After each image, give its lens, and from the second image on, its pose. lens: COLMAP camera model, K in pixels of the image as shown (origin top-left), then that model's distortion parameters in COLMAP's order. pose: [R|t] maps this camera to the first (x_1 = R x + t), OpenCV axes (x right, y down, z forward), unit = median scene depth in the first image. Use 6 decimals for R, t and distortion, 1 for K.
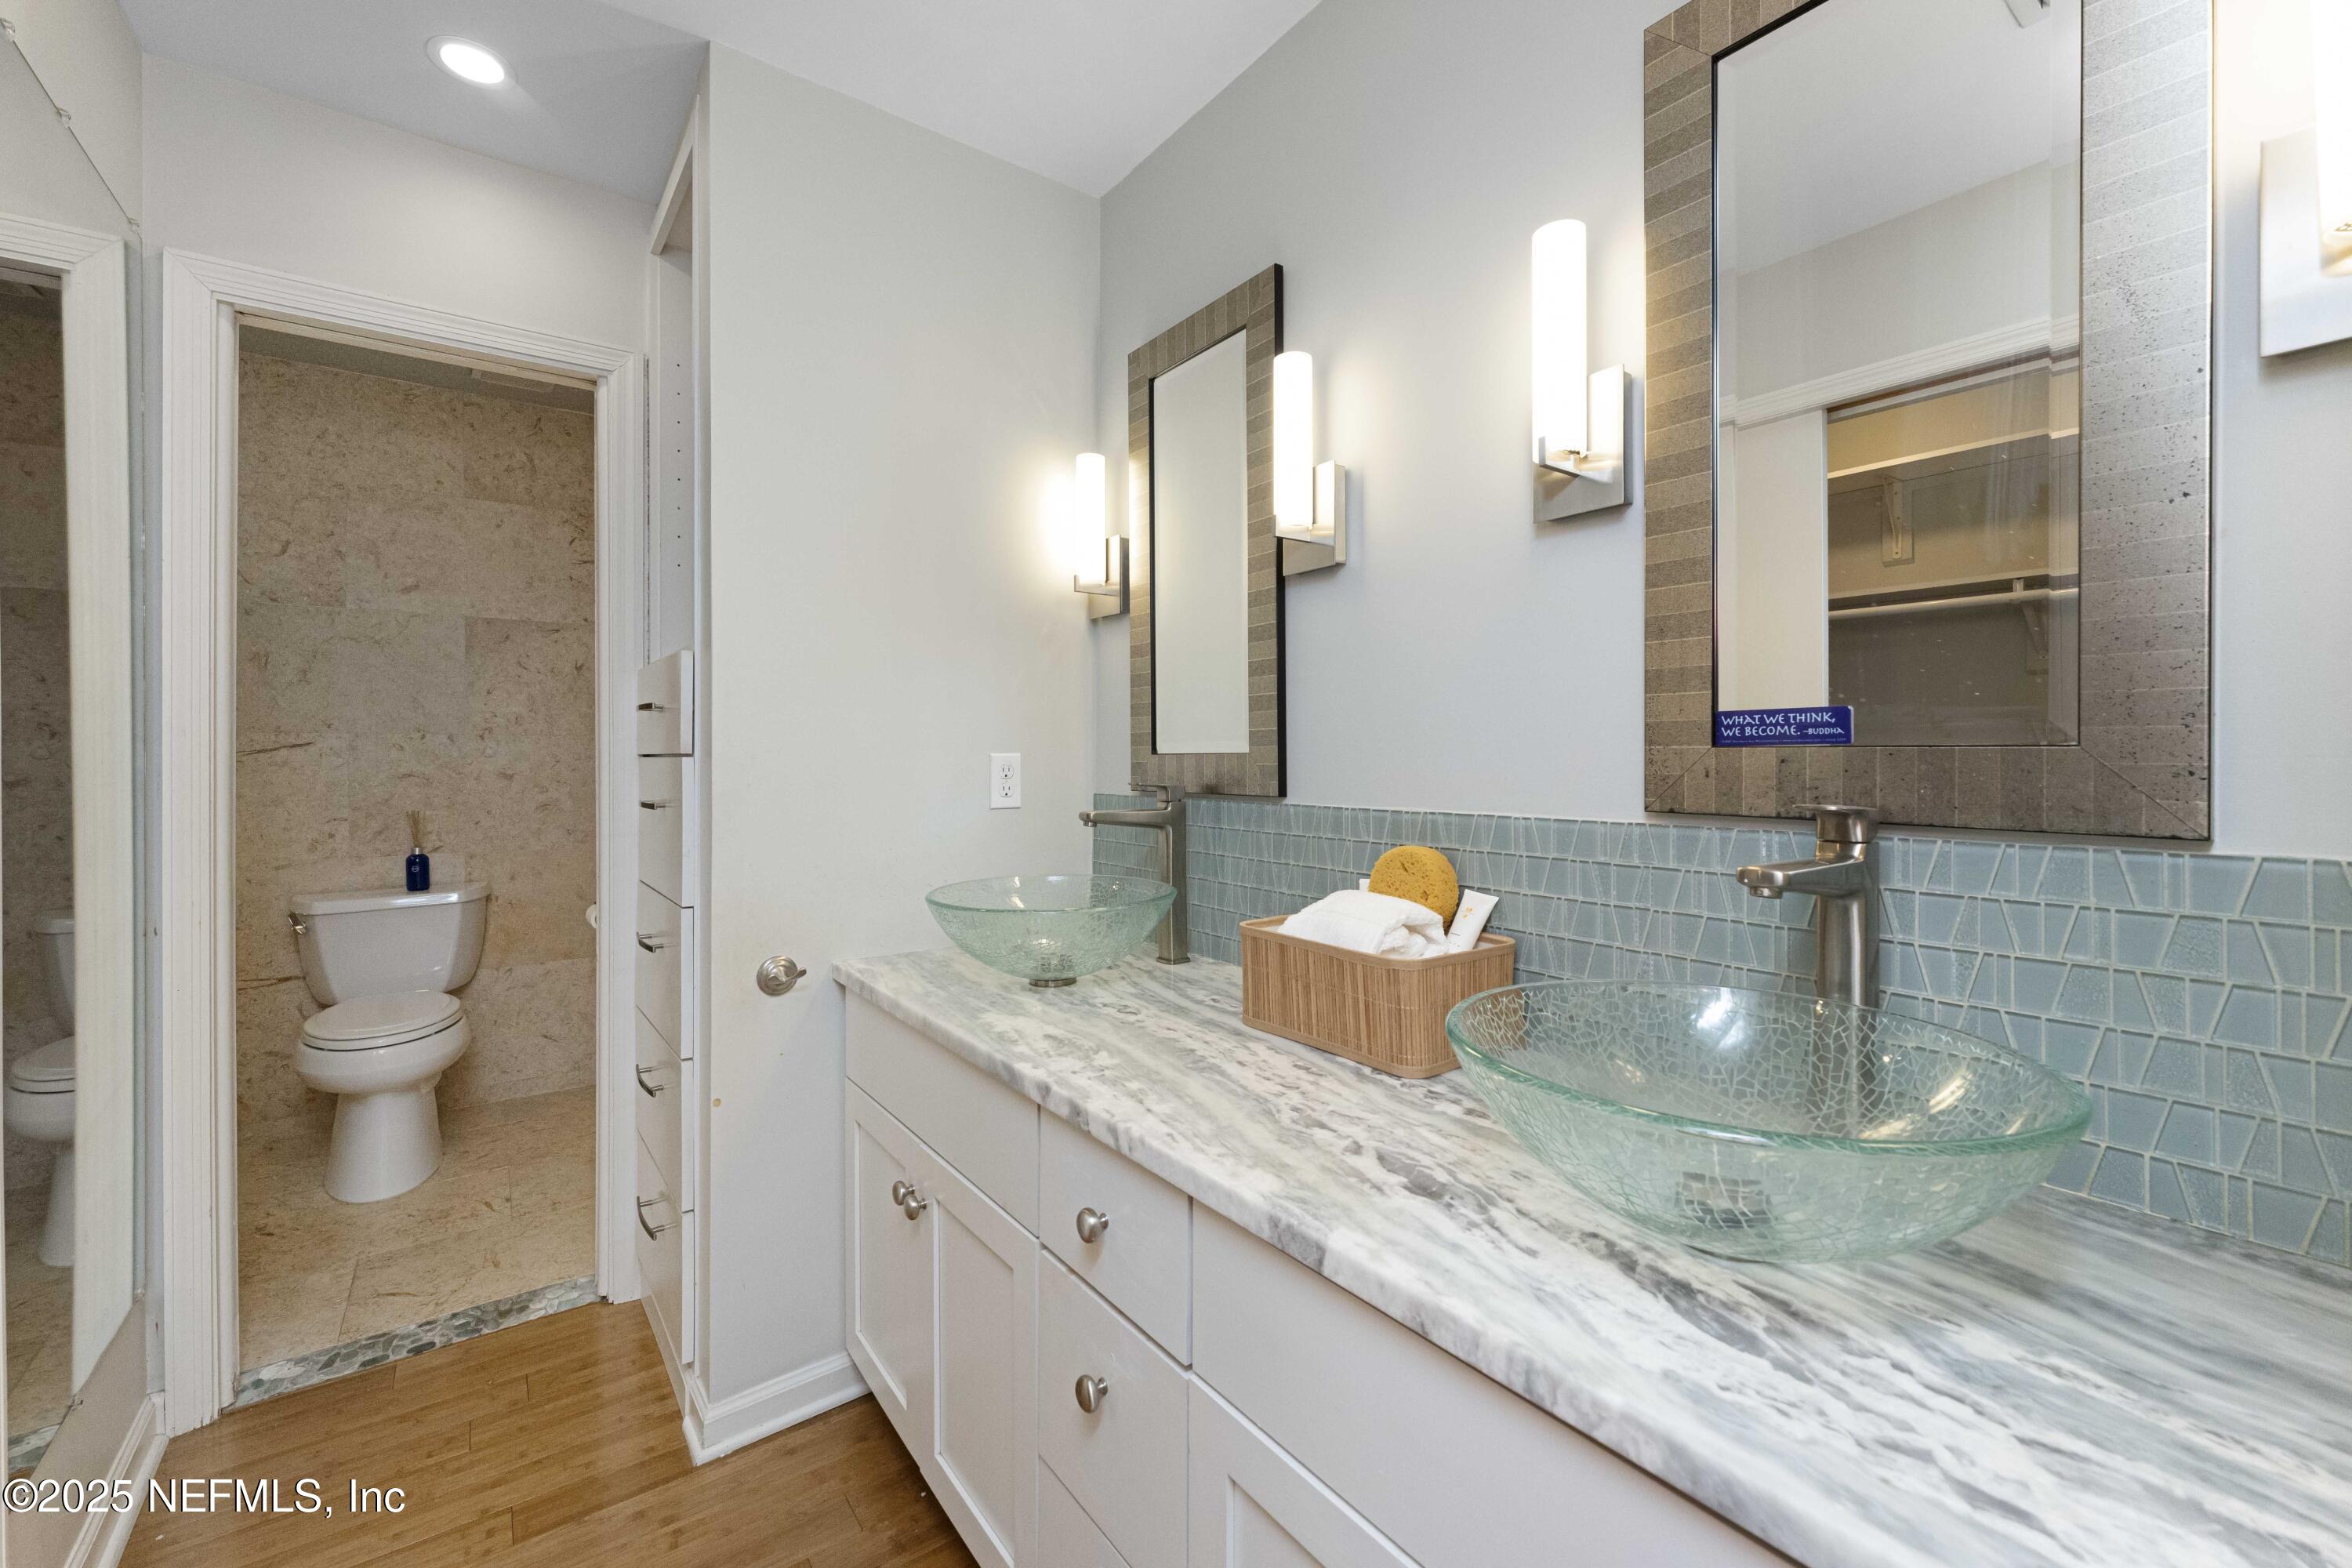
lens RADIAL K [[946.5, 0, 1186.4], [0, 946.5, 757.8], [0, 0, 1]] dist [0.000201, -0.000029]
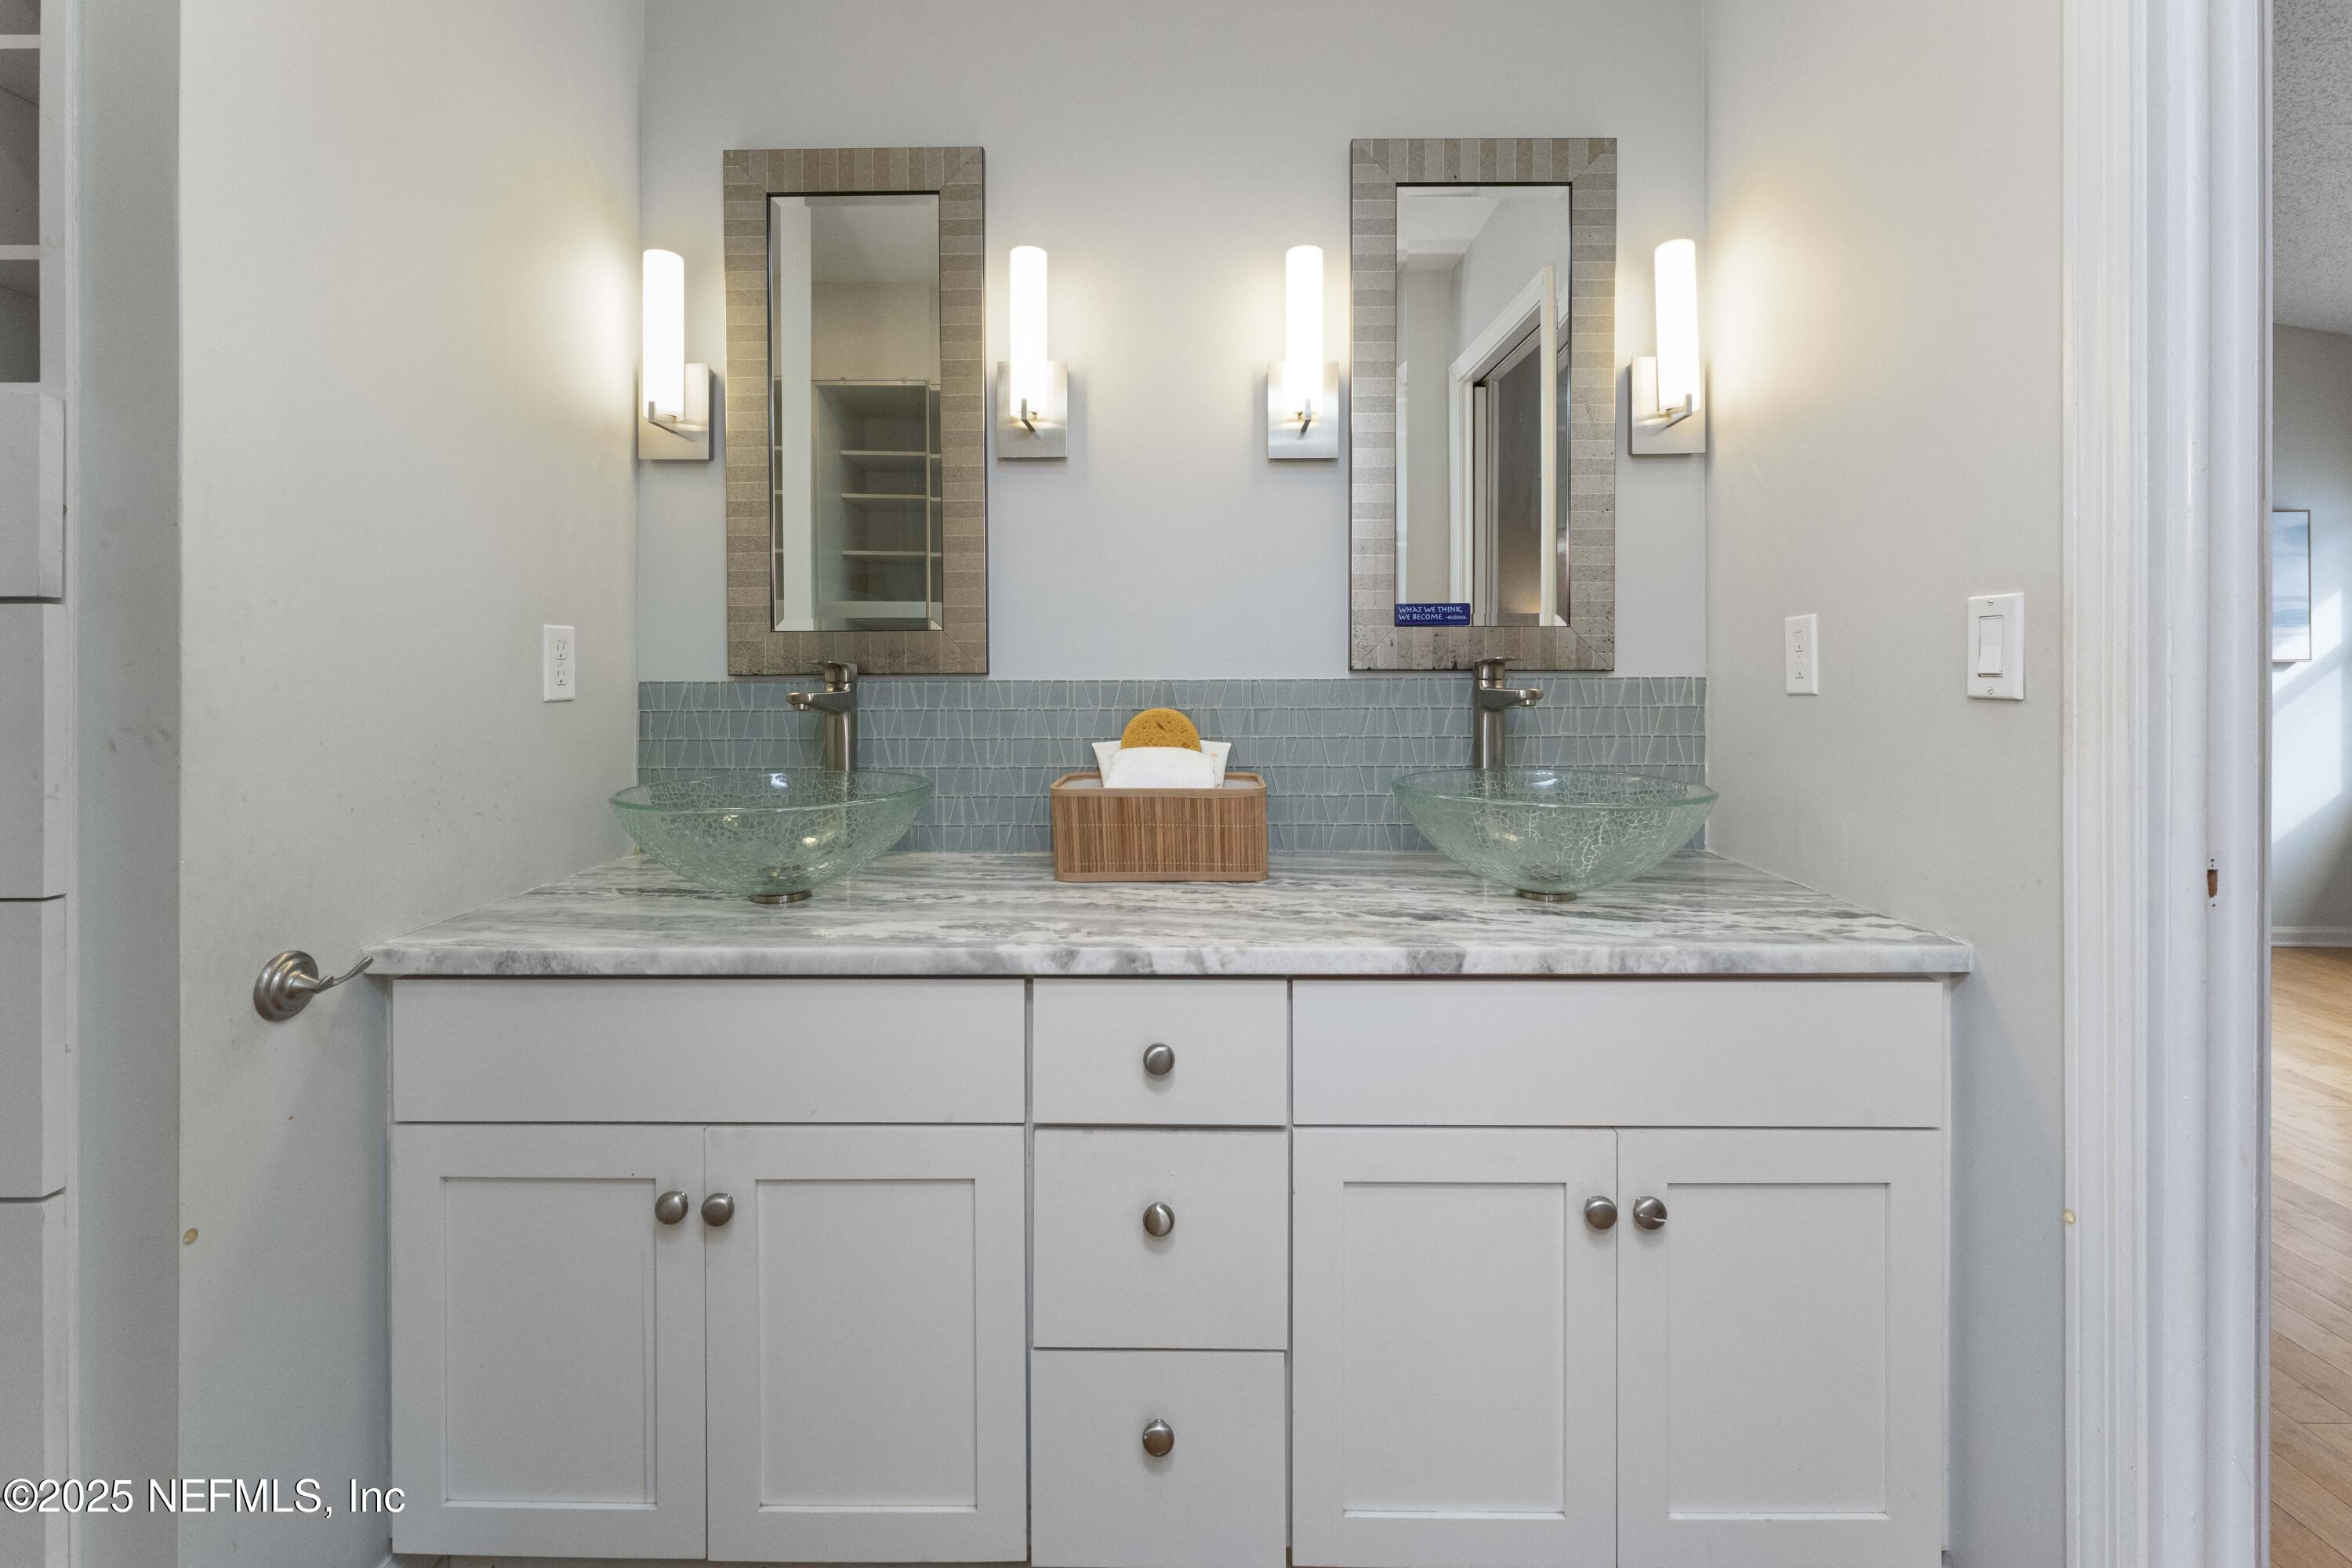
lens RADIAL K [[959.4, 0, 1173.9], [0, 959.4, 671.6], [0, 0, 1]] dist [0.009372, 0.000200]
pose [[0.614227, -0.002117, 0.789126, -0.768080], [0.003737, 0.999993, -0.000226, 0.051808], [-0.789120, 0.003088, 0.614231, 0.268751]]
